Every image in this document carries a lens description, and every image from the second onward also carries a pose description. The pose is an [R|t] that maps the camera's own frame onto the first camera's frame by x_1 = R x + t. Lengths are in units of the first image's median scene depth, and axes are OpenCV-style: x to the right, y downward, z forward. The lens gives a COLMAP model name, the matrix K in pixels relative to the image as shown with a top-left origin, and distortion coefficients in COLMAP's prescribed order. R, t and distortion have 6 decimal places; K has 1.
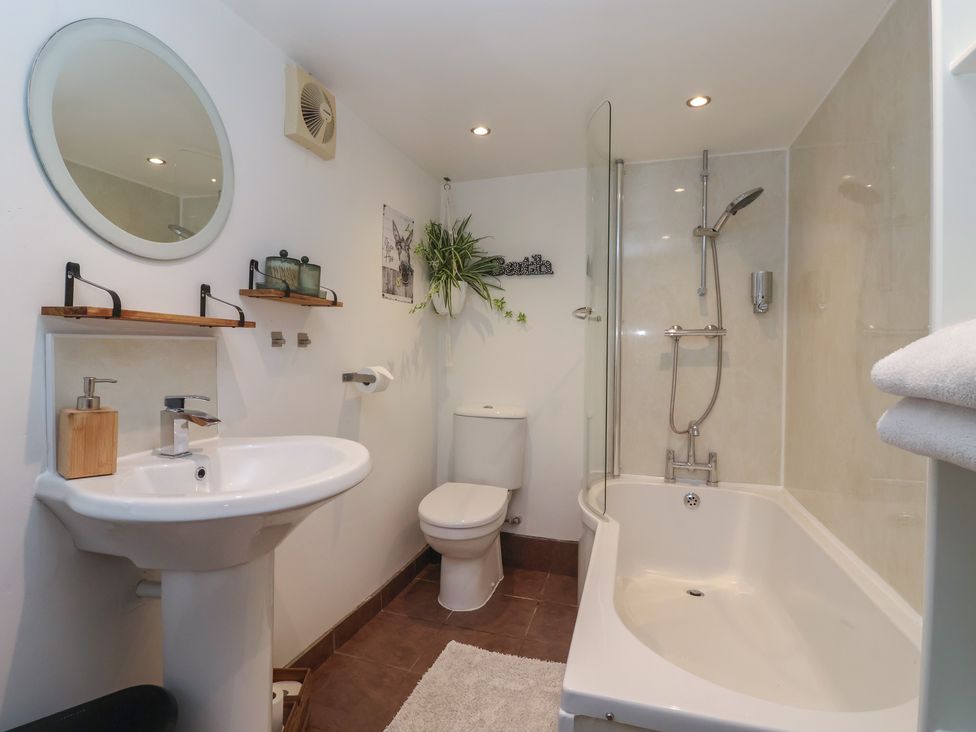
lens RADIAL K [[515.7, 0, 484.9], [0, 515.7, 347.0], [0, 0, 1]] dist [-0.001568, -0.001377]
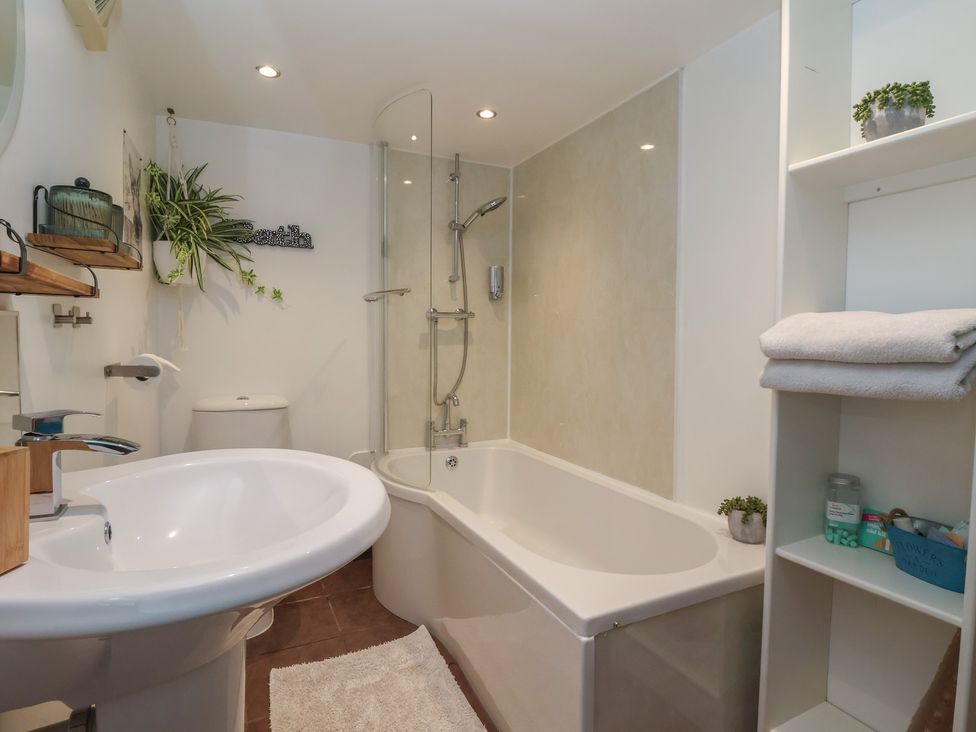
lens RADIAL K [[515.7, 0, 484.9], [0, 515.7, 347.0], [0, 0, 1]] dist [-0.001568, -0.001377]
pose [[0.731446, -0.024669, 0.681453, -0.307861], [-0.002297, 0.999251, 0.038640, -0.001880], [-0.681896, -0.029828, 0.730841, 0.119176]]
